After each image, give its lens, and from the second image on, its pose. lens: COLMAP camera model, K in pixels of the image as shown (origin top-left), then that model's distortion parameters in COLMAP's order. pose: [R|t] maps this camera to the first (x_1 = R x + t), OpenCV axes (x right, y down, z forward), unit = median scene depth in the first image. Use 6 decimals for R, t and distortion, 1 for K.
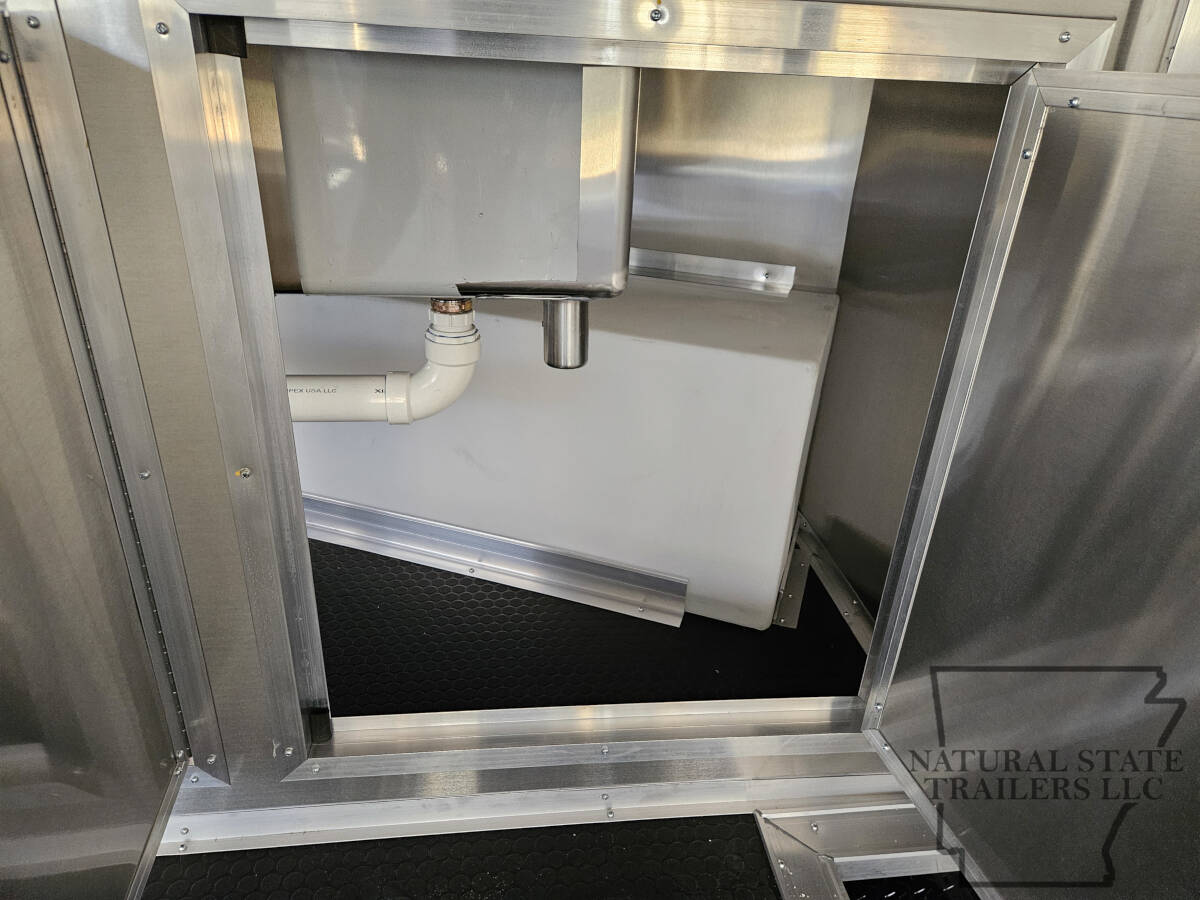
lens RADIAL K [[789.7, 0, 601.0], [0, 789.7, 473.9], [0, 0, 1]] dist [0.020362, 0.000010]
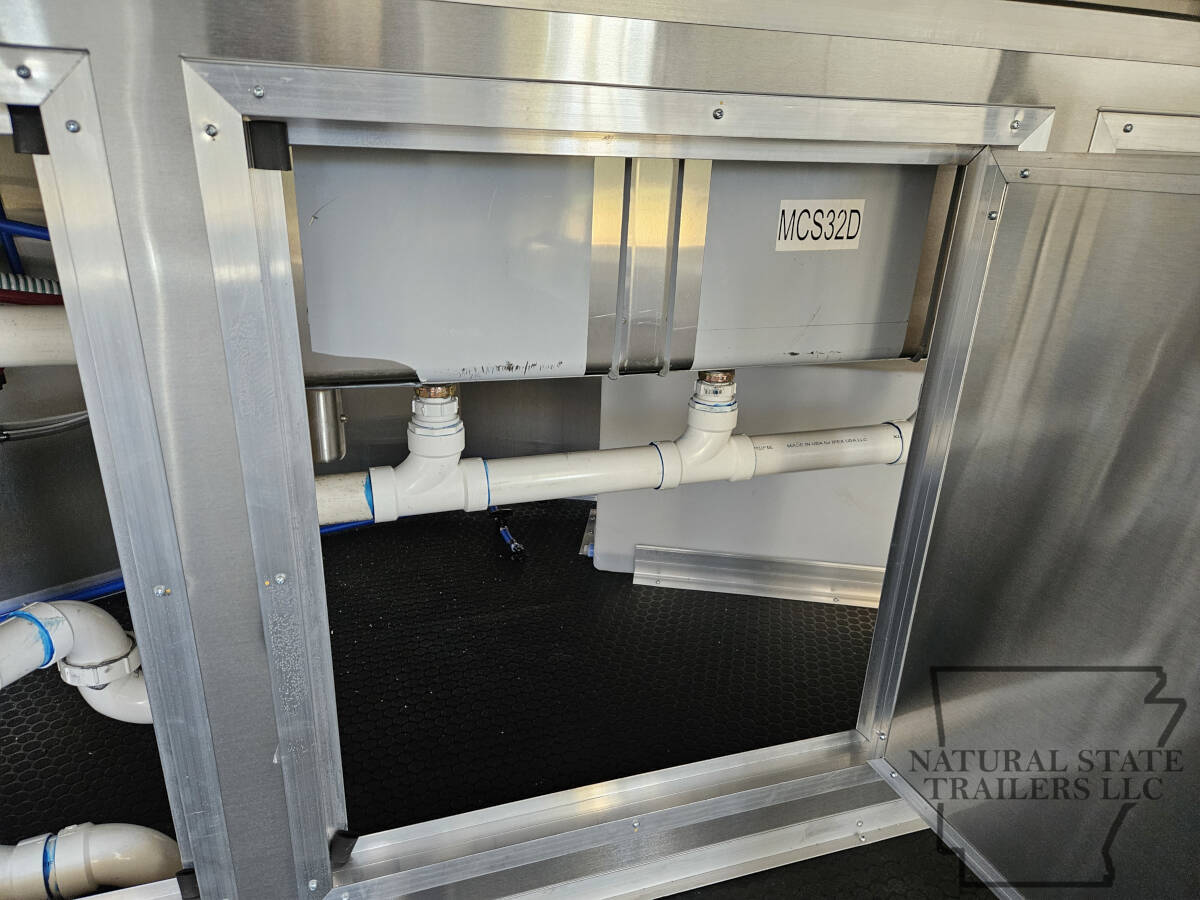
lens RADIAL K [[806.7, 0, 597.5], [0, 806.7, 477.7], [0, 0, 1]] dist [0.062004, -0.002956]
pose [[0.978252, -0.095081, 0.184342, -0.294378], [0.111599, 0.990415, -0.081382, 0.002322], [-0.174837, 0.100184, 0.979487, -0.038505]]
